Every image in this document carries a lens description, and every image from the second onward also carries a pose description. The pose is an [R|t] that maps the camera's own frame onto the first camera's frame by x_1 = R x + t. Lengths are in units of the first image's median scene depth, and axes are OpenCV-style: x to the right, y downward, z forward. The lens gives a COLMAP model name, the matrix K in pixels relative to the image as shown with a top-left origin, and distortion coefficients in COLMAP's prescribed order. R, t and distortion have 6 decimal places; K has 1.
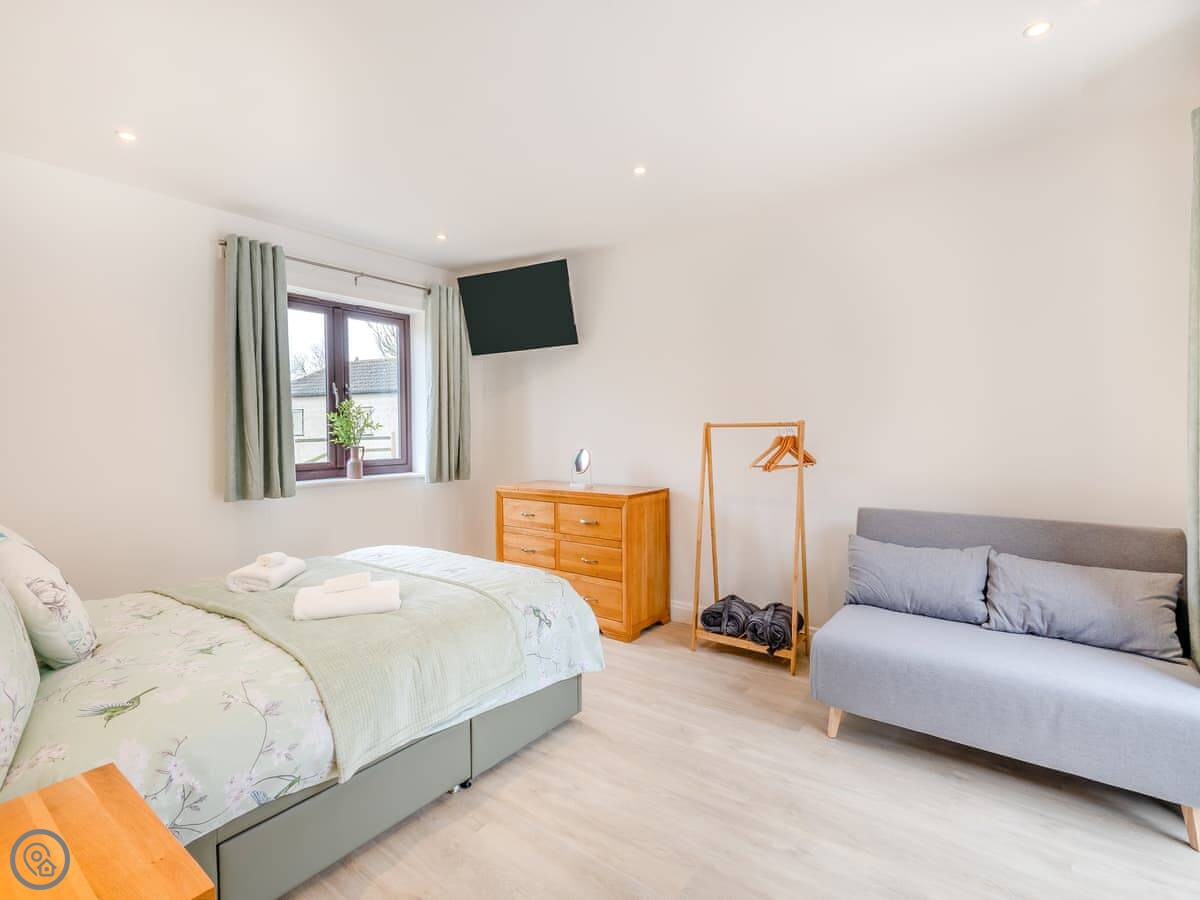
lens RADIAL K [[582.8, 0, 581.1], [0, 582.8, 452.8], [0, 0, 1]] dist [0.004575, 0.000482]
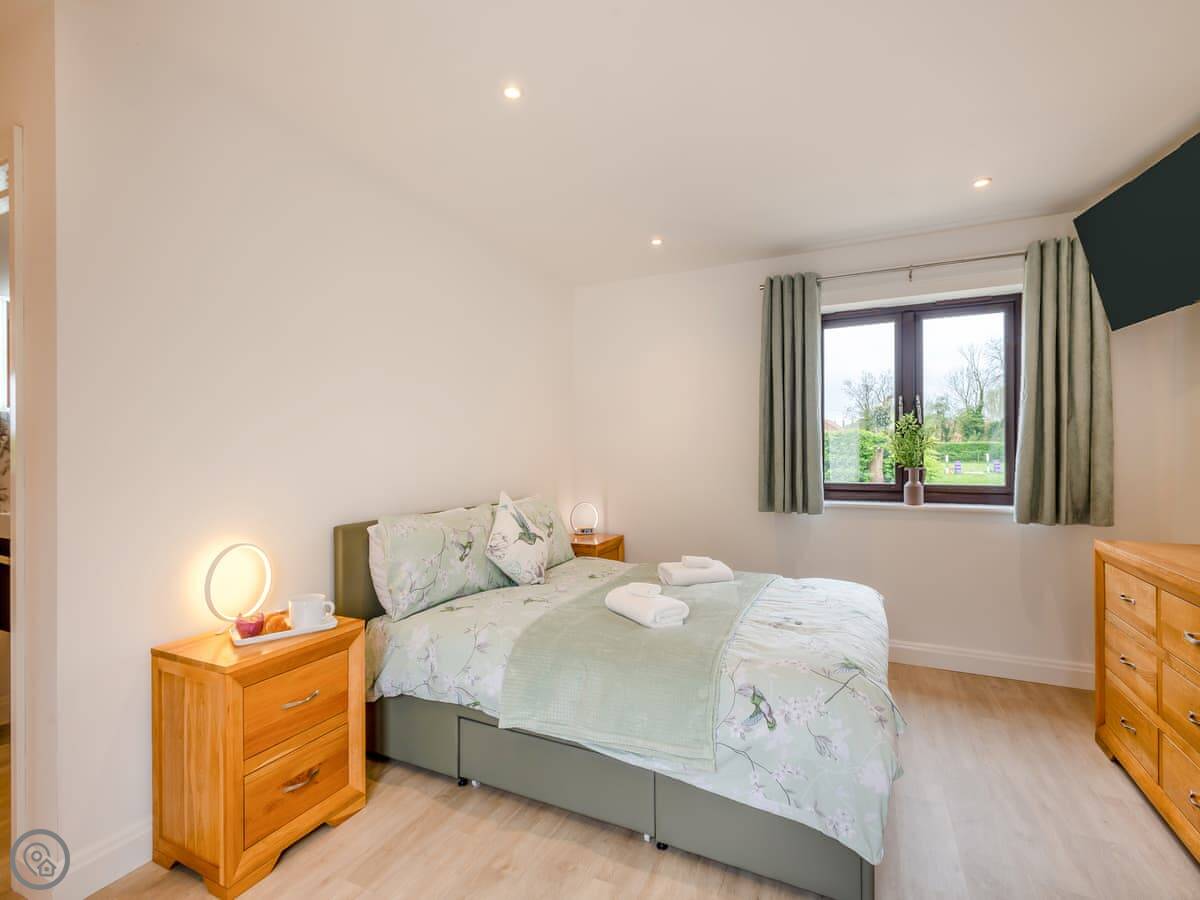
lens RADIAL K [[558.6, 0, 598.6], [0, 558.6, 456.6], [0, 0, 1]] dist [0.004270, 0.000448]
pose [[0.210095, 0.016111, -0.977548, 0.374790], [-0.037246, 0.999270, 0.008464, -0.019701], [0.976971, 0.034632, 0.210541, 0.429101]]
